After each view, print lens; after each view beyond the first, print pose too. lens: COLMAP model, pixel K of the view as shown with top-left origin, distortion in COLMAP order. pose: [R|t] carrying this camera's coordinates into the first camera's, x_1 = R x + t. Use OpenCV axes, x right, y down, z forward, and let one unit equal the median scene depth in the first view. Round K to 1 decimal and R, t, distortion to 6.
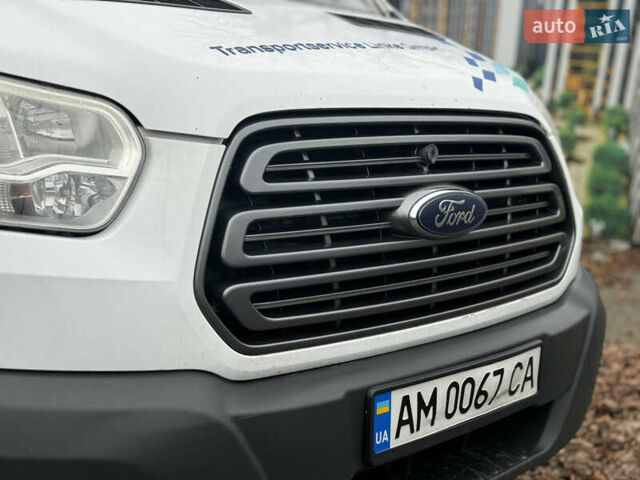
lens RADIAL K [[910.5, 0, 320.0], [0, 910.5, 240.0], [0, 0, 1]] dist [0.119351, 0.013582]
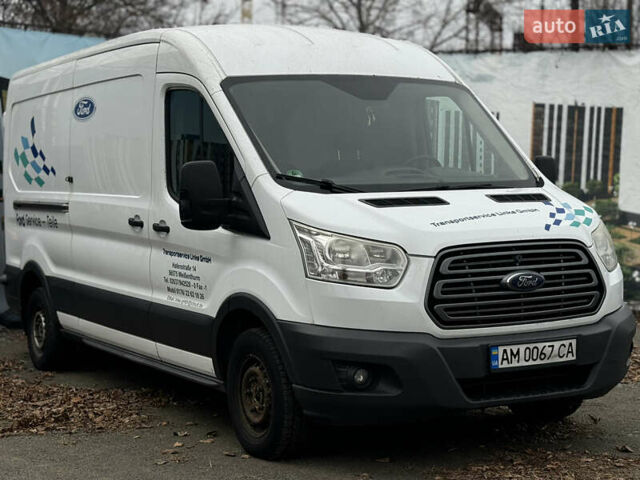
lens RADIAL K [[1195.9, 0, 320.0], [0, 1195.9, 240.0], [0, 0, 1]] dist [0.110192, 0.142527]
pose [[0.965702, -0.026222, -0.258327, 0.477720], [0.001964, 0.995597, -0.093720, 0.176998], [0.259647, 0.089998, 0.961501, -2.501490]]
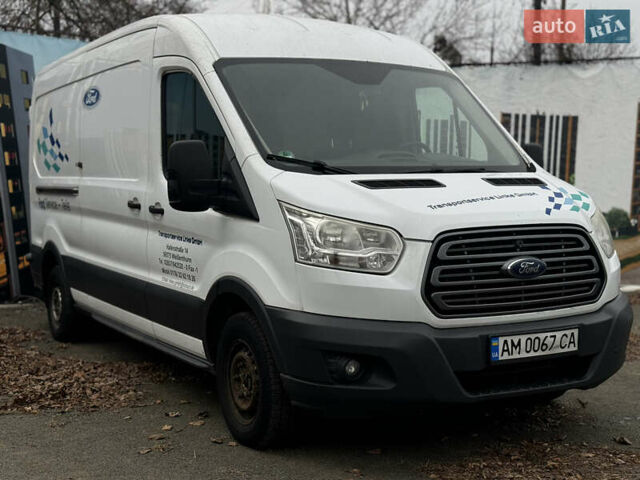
lens RADIAL K [[910.5, 0, 320.0], [0, 910.5, 240.0], [0, 0, 1]] dist [0.119351, 0.013582]
pose [[0.966053, -0.013056, -0.258012, 0.249987], [-0.007814, 0.996789, -0.079696, 0.099115], [0.258224, 0.079007, 0.962849, -1.557131]]
